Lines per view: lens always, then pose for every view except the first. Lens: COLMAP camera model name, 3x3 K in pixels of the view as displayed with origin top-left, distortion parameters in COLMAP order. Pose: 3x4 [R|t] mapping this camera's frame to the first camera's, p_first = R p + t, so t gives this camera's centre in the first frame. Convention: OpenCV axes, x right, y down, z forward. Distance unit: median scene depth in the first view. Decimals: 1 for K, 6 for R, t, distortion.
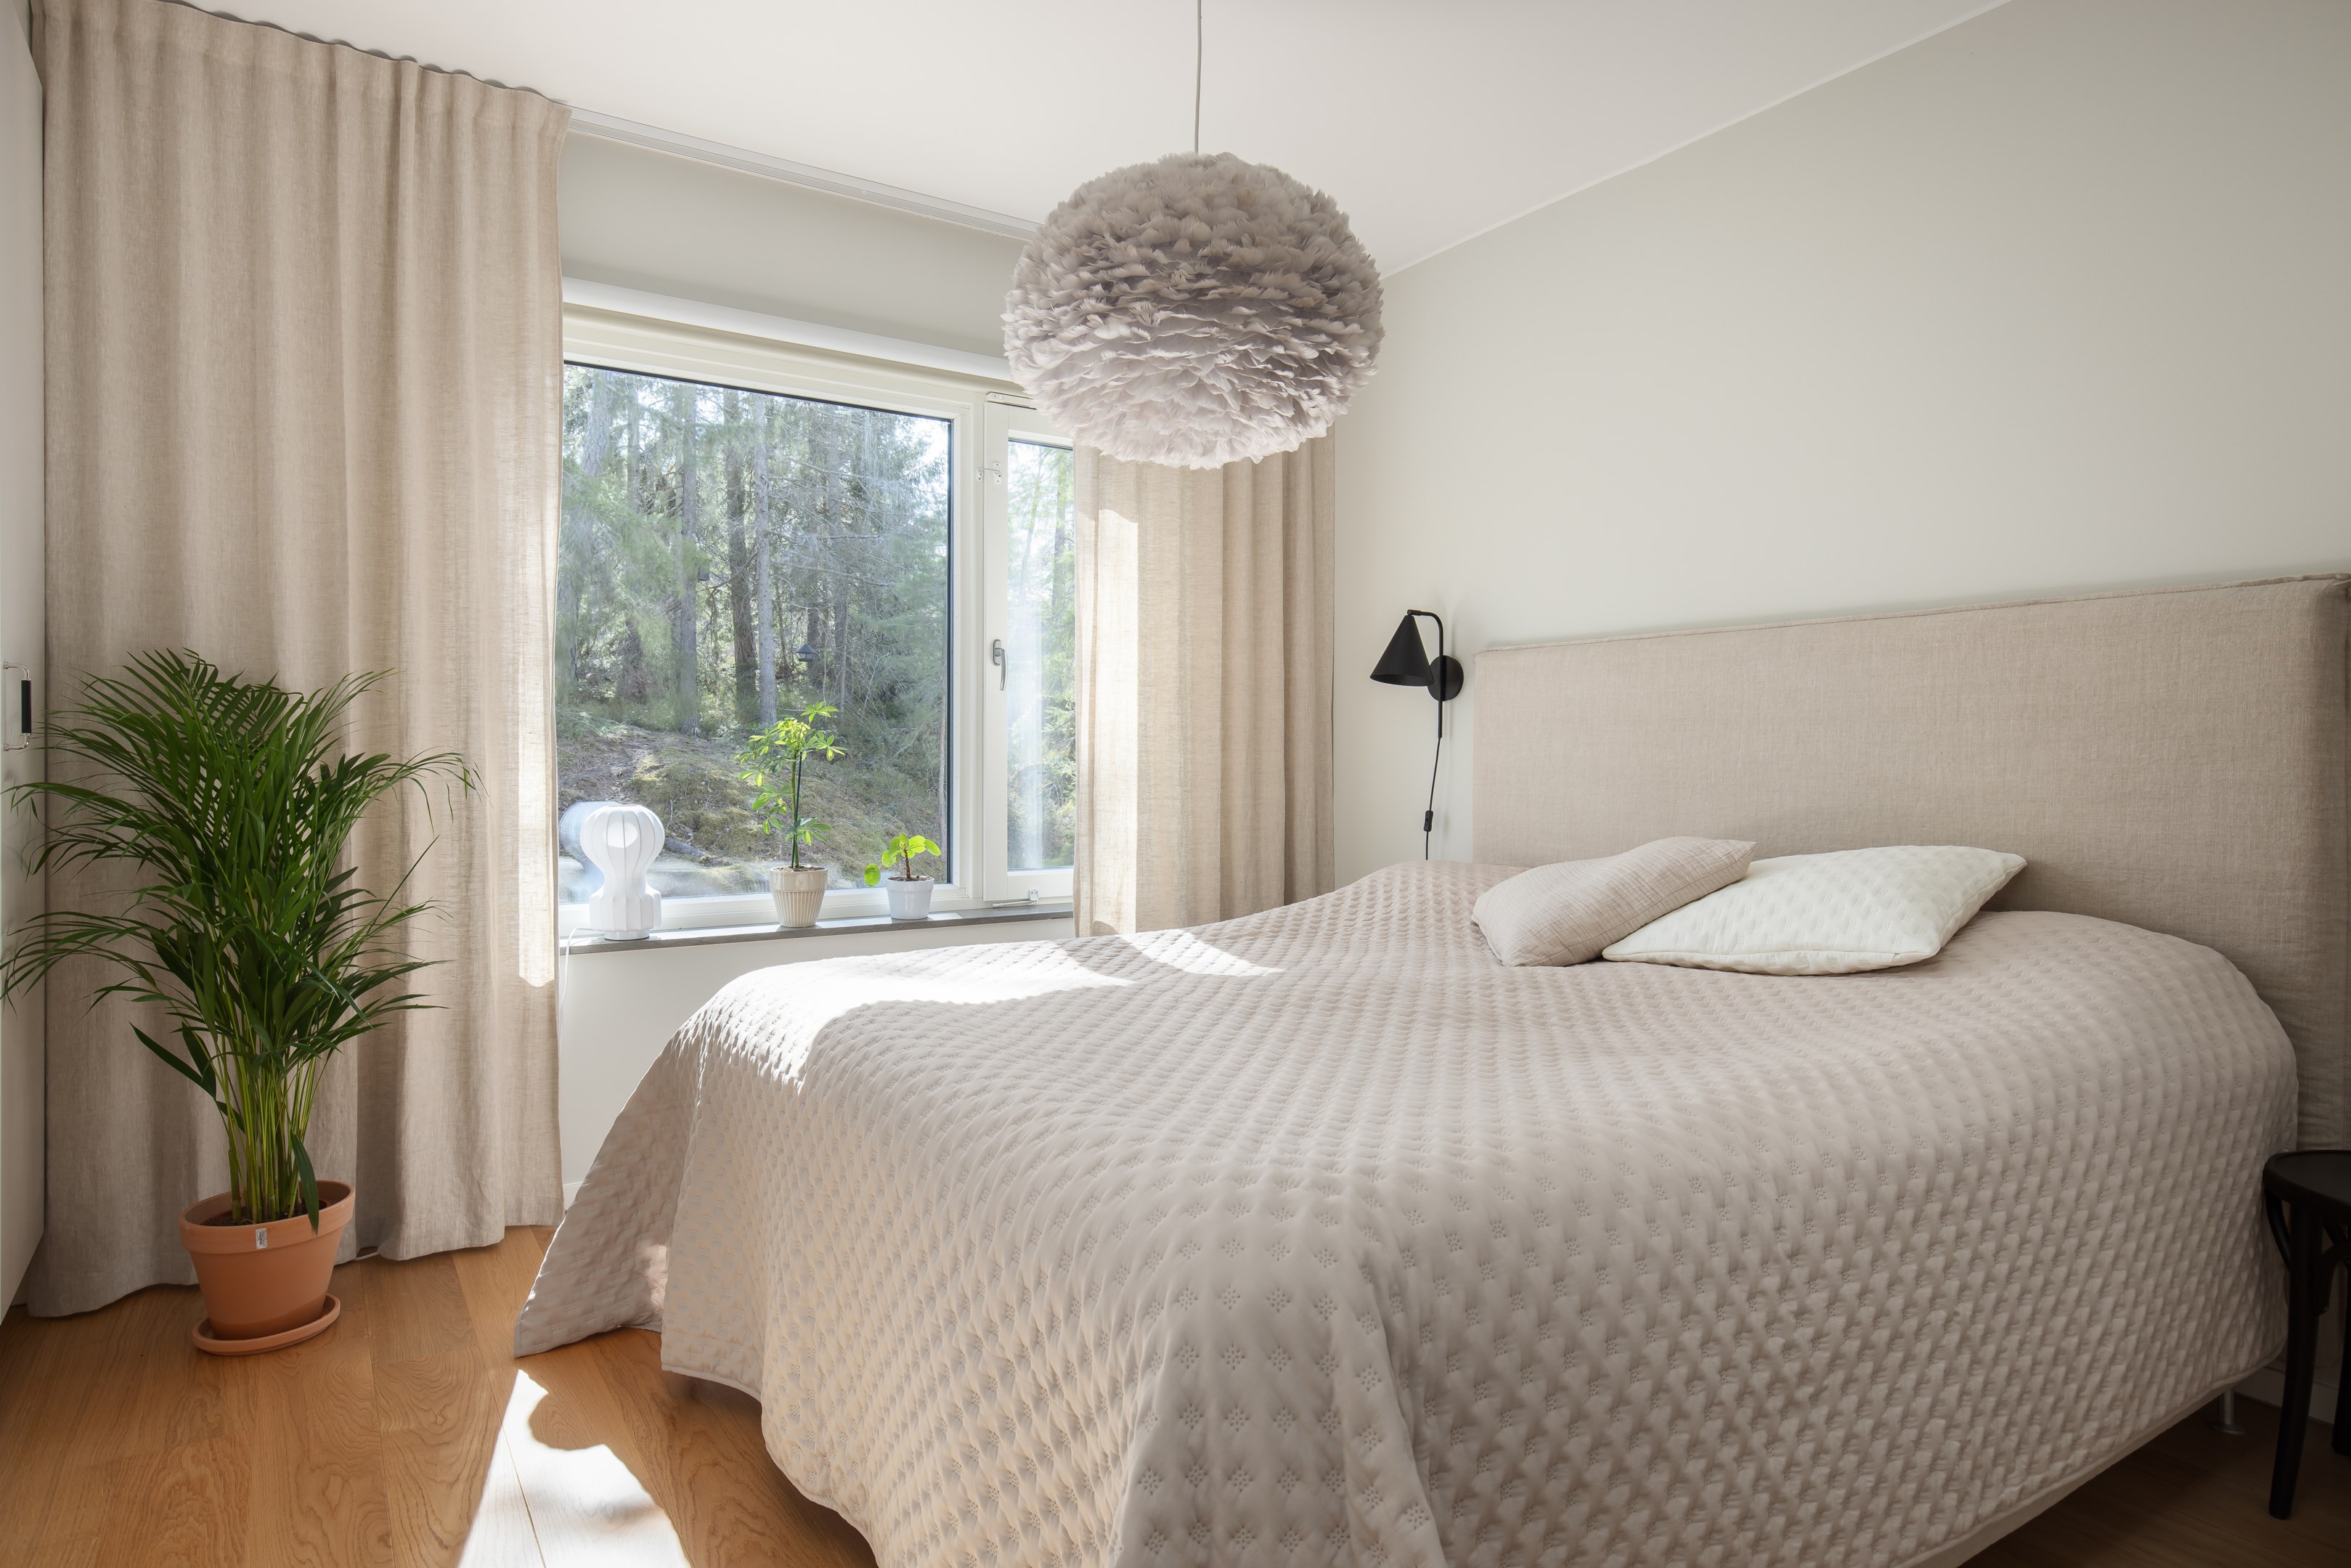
lens RADIAL K [[1377.0, 0, 1203.9], [0, 1377.0, 765.9], [0, 0, 1]] dist [-0.004709, -0.000763]
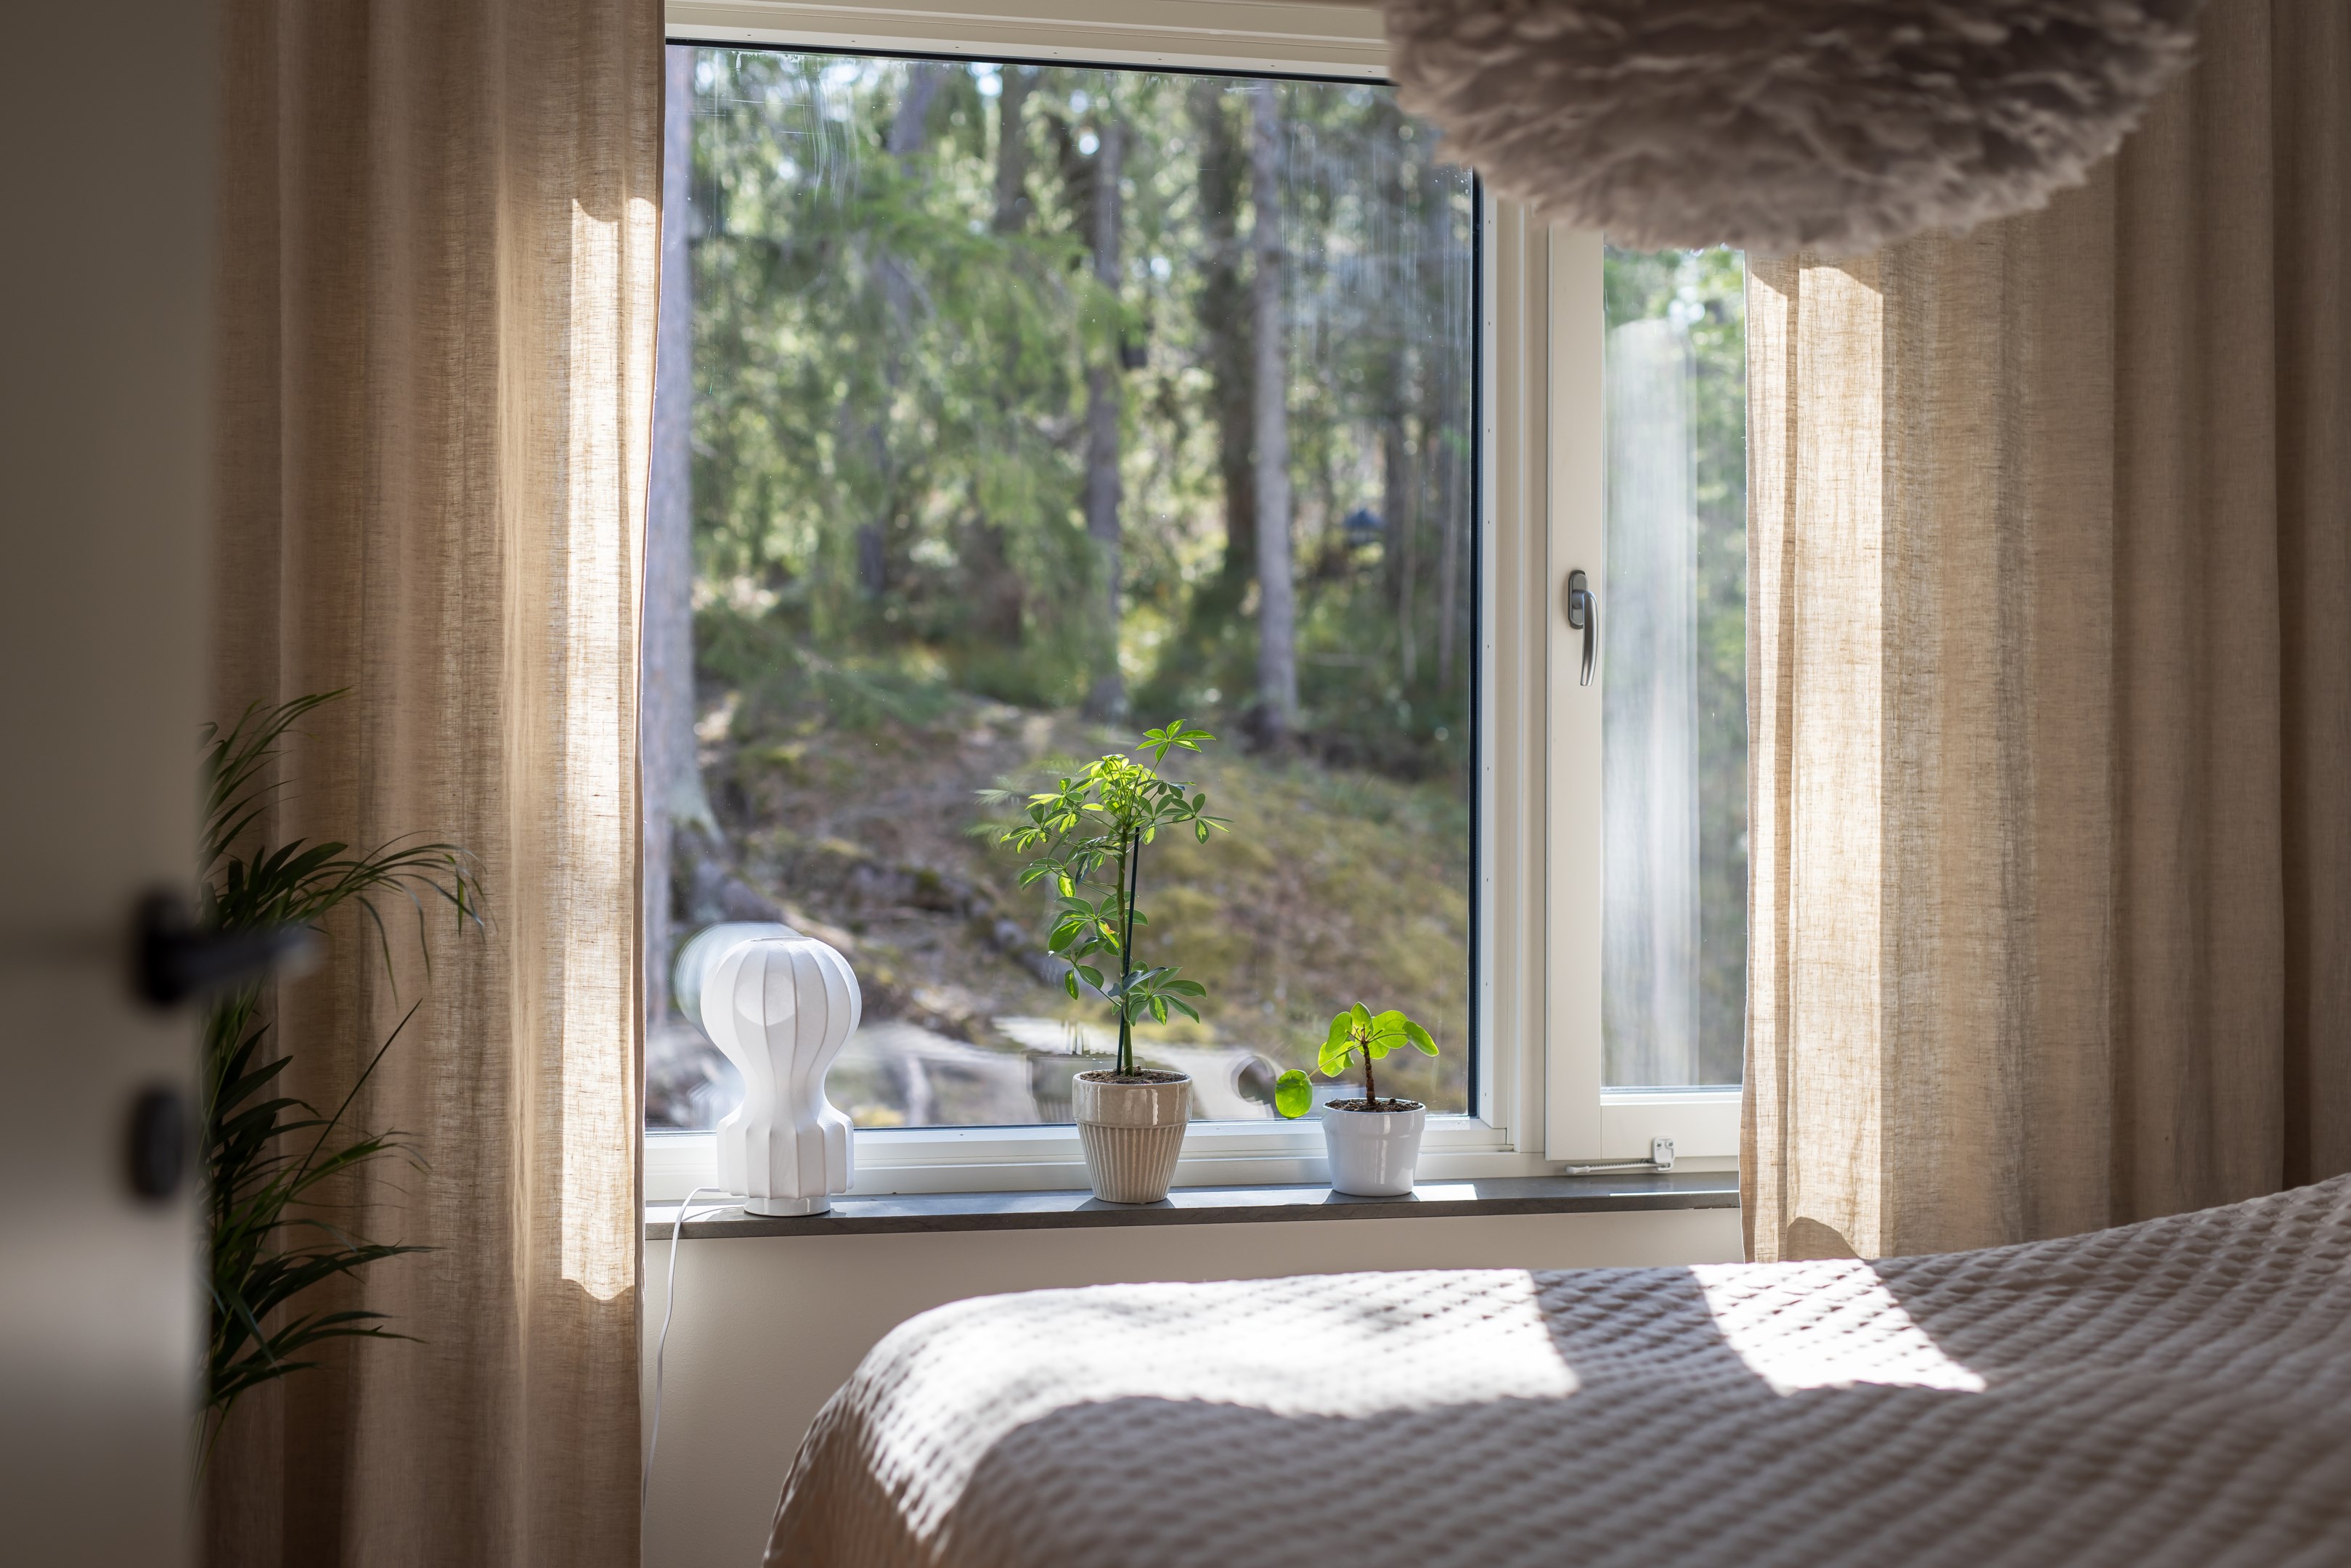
lens RADIAL K [[3387.8, 0, 1174.9], [0, 3387.8, 654.9], [0, 0, 1]] dist [-0.000107, 0.009356]
pose [[0.938515, -0.005090, -0.345202, 0.139451], [-0.006890, 0.999416, -0.033468, -0.035422], [0.345171, 0.033789, 0.937932, -0.094164]]
